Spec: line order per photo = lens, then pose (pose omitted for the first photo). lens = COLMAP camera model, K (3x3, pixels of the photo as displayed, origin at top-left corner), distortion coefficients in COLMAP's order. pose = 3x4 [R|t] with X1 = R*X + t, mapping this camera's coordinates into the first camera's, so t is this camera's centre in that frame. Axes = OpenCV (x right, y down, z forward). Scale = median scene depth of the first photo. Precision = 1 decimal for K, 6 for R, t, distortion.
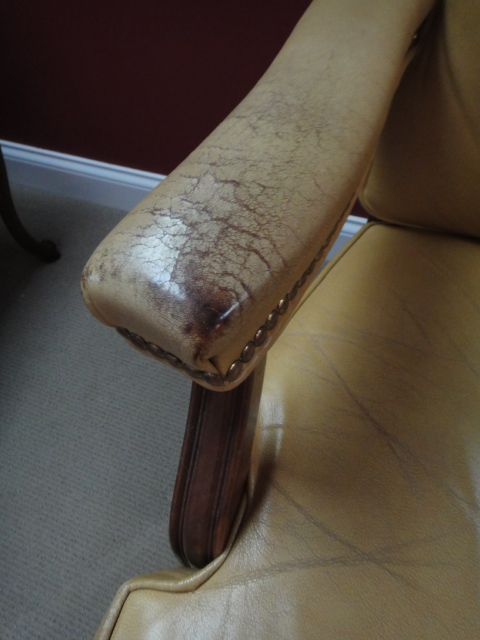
lens RADIAL K [[456.1, 0, 242.3], [0, 456.1, 318.9], [0, 0, 1]] dist [0.002965, 0.004138]
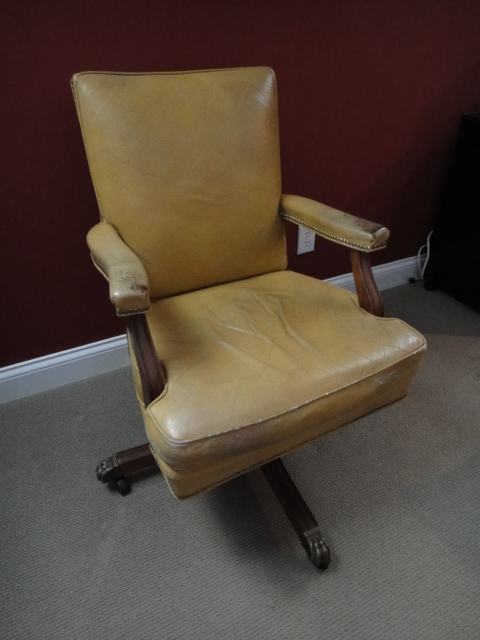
lens RADIAL K [[456.1, 0, 242.3], [0, 456.1, 318.9], [0, 0, 1]] dist [0.002965, 0.004138]
pose [[0.656286, -0.361595, 0.662222, -1.498413], [0.596065, 0.786584, -0.161220, 0.910750], [-0.462597, 0.500534, 0.731758, -1.633730]]
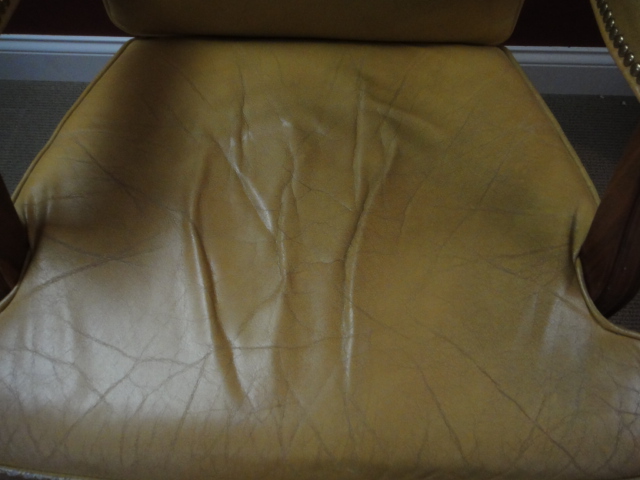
lens RADIAL K [[456.1, 0, 320.4], [0, 456.1, 231.1], [0, 0, 1]] dist [0.002965, 0.004138]
pose [[0.946136, -0.268364, 0.181130, 0.629847], [0.237377, 0.955413, 0.175606, 0.296986], [-0.220180, -0.123151, 0.967654, -0.593080]]
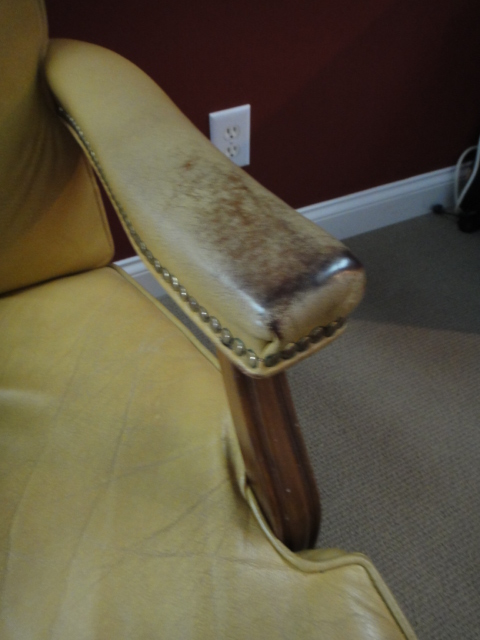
lens RADIAL K [[456.1, 0, 242.3], [0, 456.1, 318.9], [0, 0, 1]] dist [0.002965, 0.004138]
pose [[0.683288, -0.518641, 0.513934, 1.253266], [0.564561, 0.821643, 0.078570, 0.383383], [-0.463020, 0.236462, 0.854224, -0.445786]]
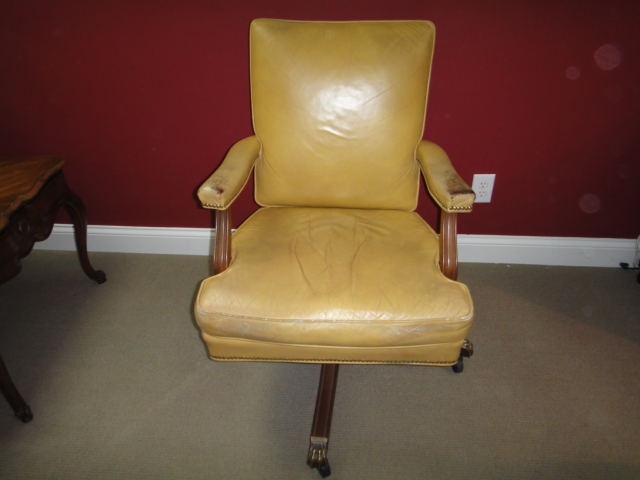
lens RADIAL K [[456.1, 0, 320.4], [0, 456.1, 231.1], [0, 0, 1]] dist [0.002965, 0.004138]
pose [[0.953067, -0.122044, 0.277071, -0.317806], [0.220145, 0.907606, -0.357474, 1.700003], [-0.207844, 0.401692, 0.891877, -2.667711]]
